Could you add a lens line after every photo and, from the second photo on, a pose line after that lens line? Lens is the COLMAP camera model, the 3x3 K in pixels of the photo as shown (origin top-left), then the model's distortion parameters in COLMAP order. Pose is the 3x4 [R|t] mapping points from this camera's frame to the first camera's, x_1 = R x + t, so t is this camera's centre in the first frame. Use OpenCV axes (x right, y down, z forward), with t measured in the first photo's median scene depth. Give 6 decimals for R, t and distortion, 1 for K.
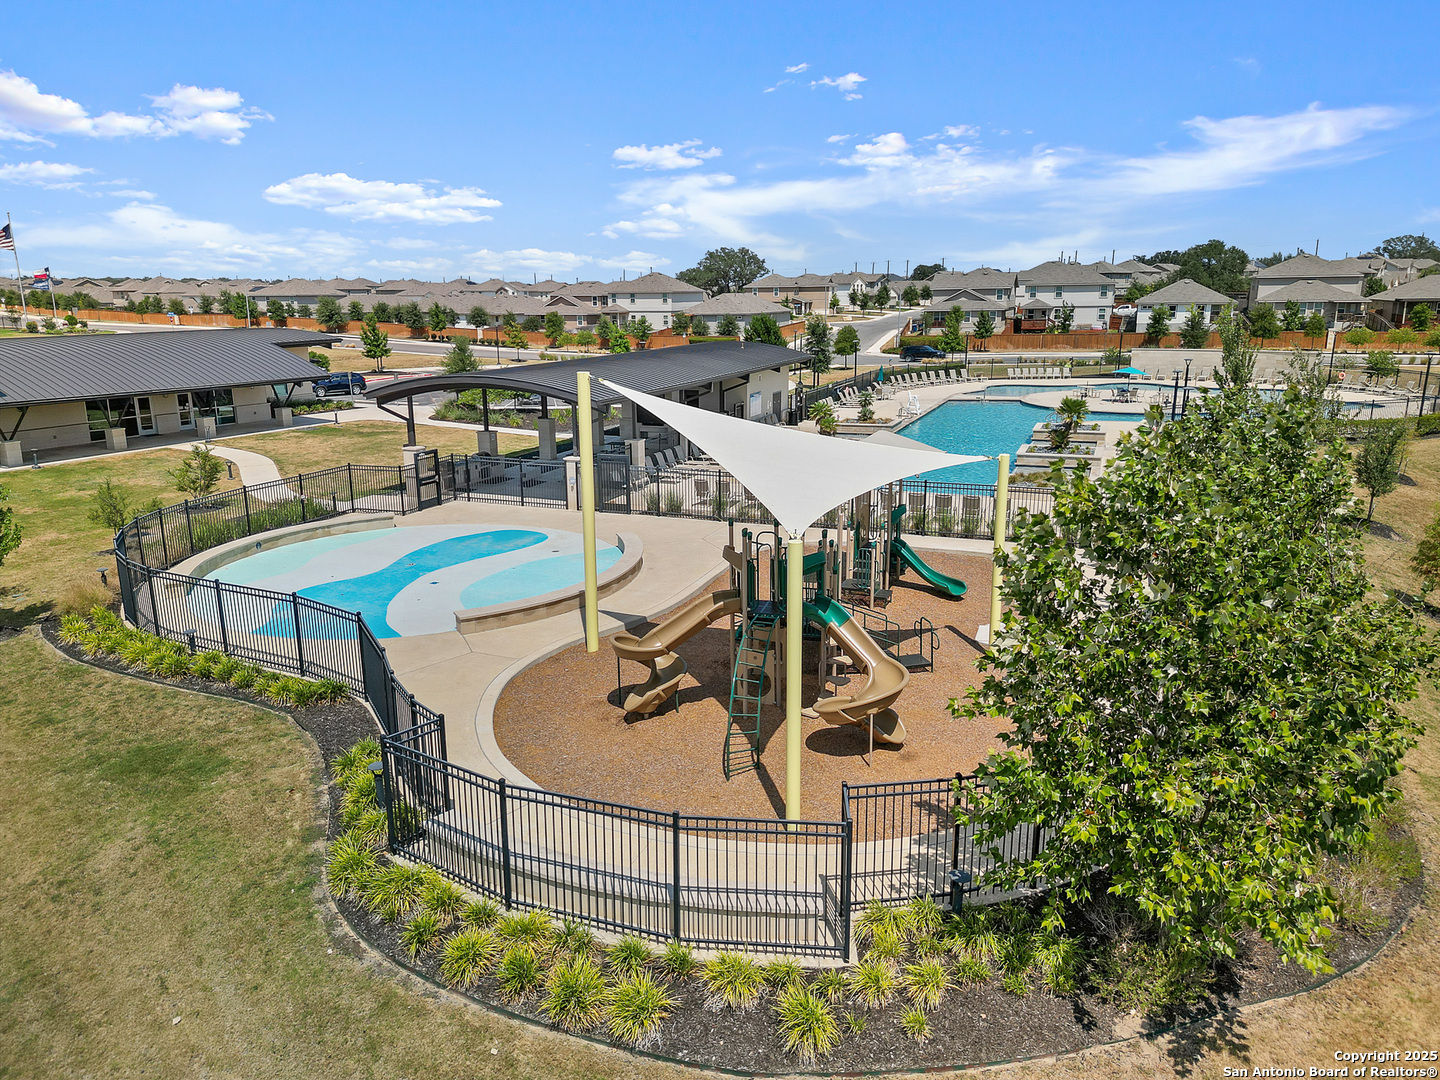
lens RADIAL K [[1000.1, 0, 720.0], [0, 1000.1, 540.0], [0, 0, 1]] dist [0.096651, -0.111155]
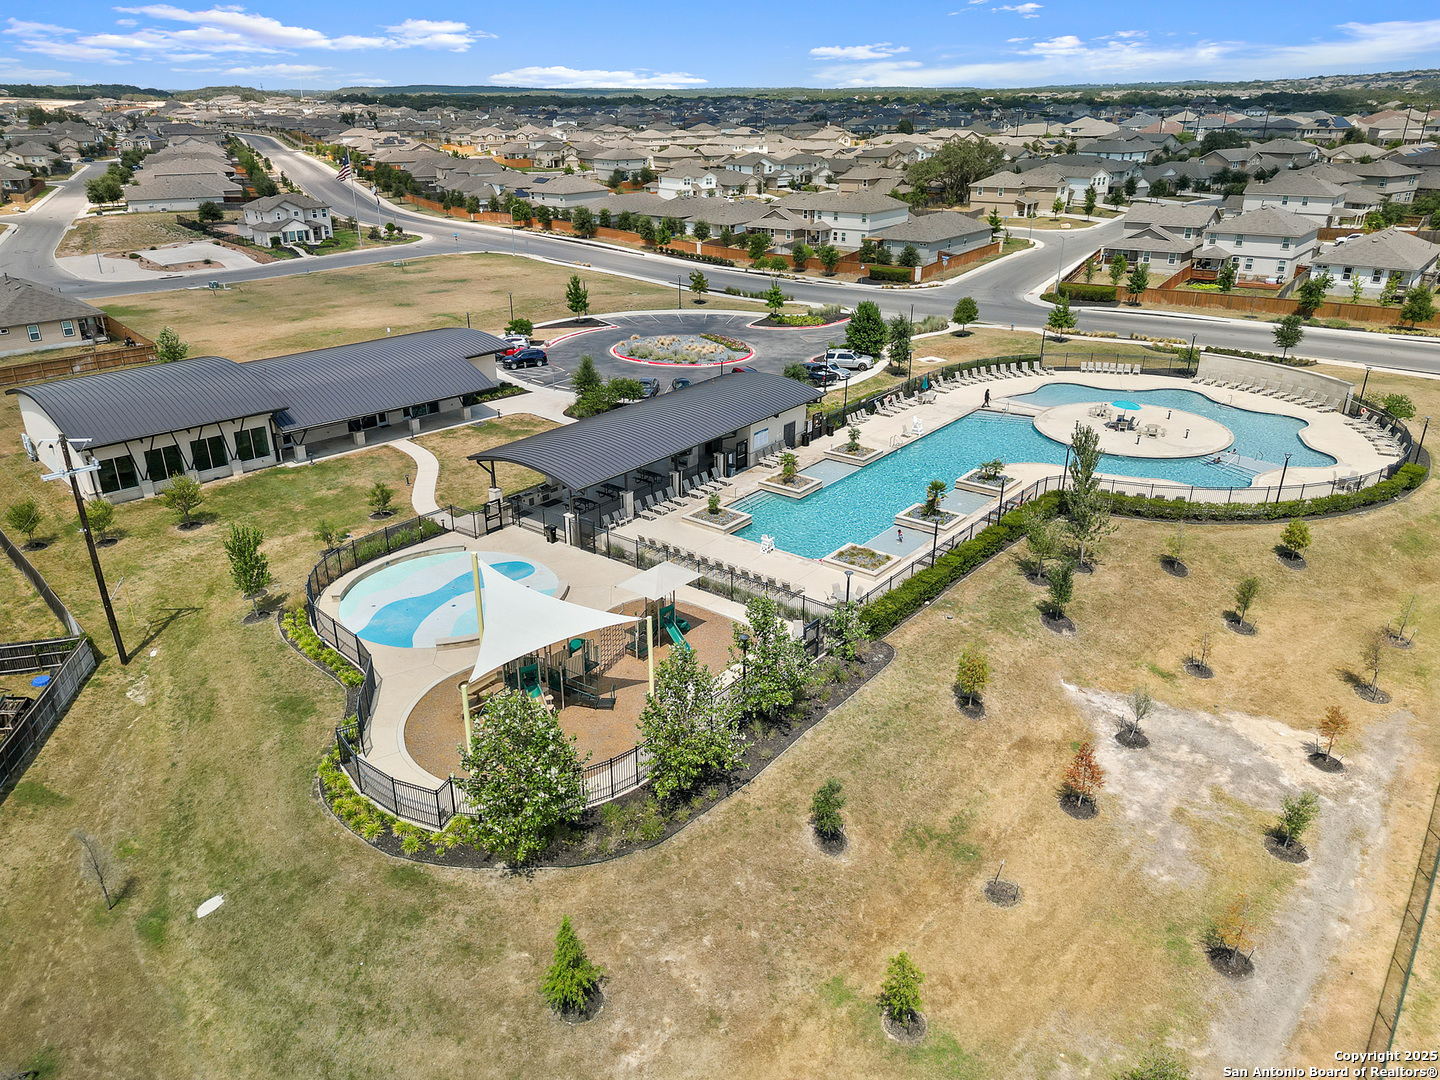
lens RADIAL K [[1000.1, 0, 720.0], [0, 1000.1, 540.0], [0, 0, 1]] dist [0.096651, -0.111155]
pose [[0.955475, 0.122060, -0.268644, 0.161620], [-0.074252, 0.980593, 0.181449, -0.106538], [0.285578, -0.153422, 0.945995, -0.154311]]
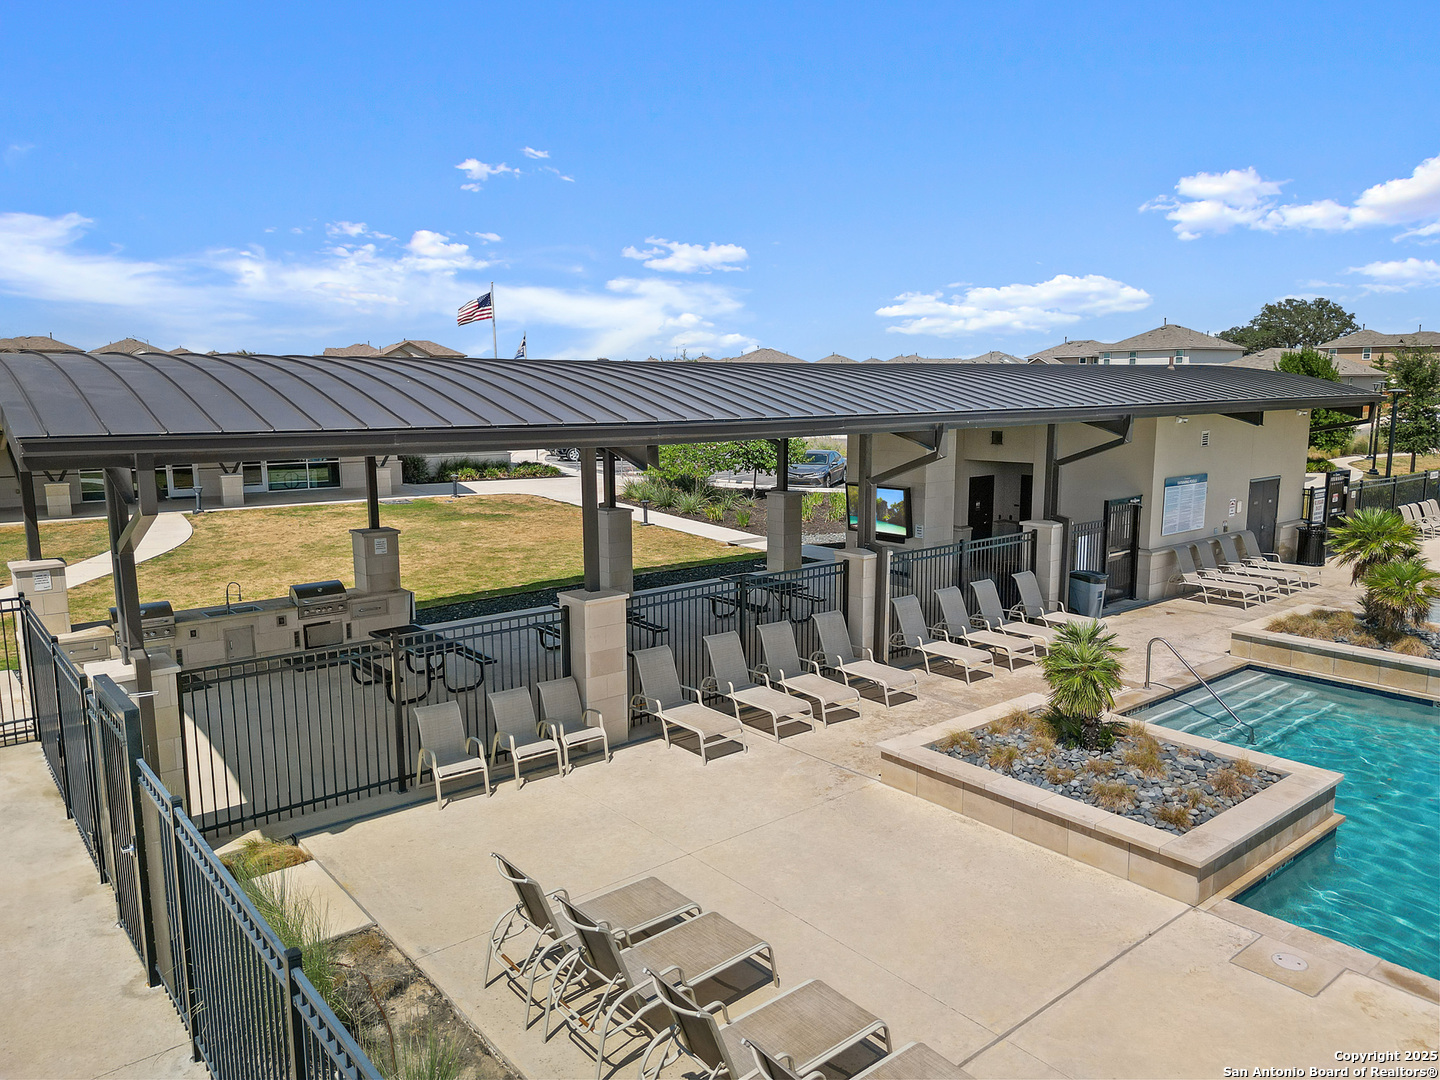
lens RADIAL K [[1000.1, 0, 720.0], [0, 1000.1, 540.0], [0, 0, 1]] dist [0.096651, -0.111155]
pose [[0.869686, 0.079270, -0.487198, 0.031123], [-0.119504, 0.991471, -0.052006, -0.034580], [0.478920, 0.103451, 0.871742, 0.247203]]
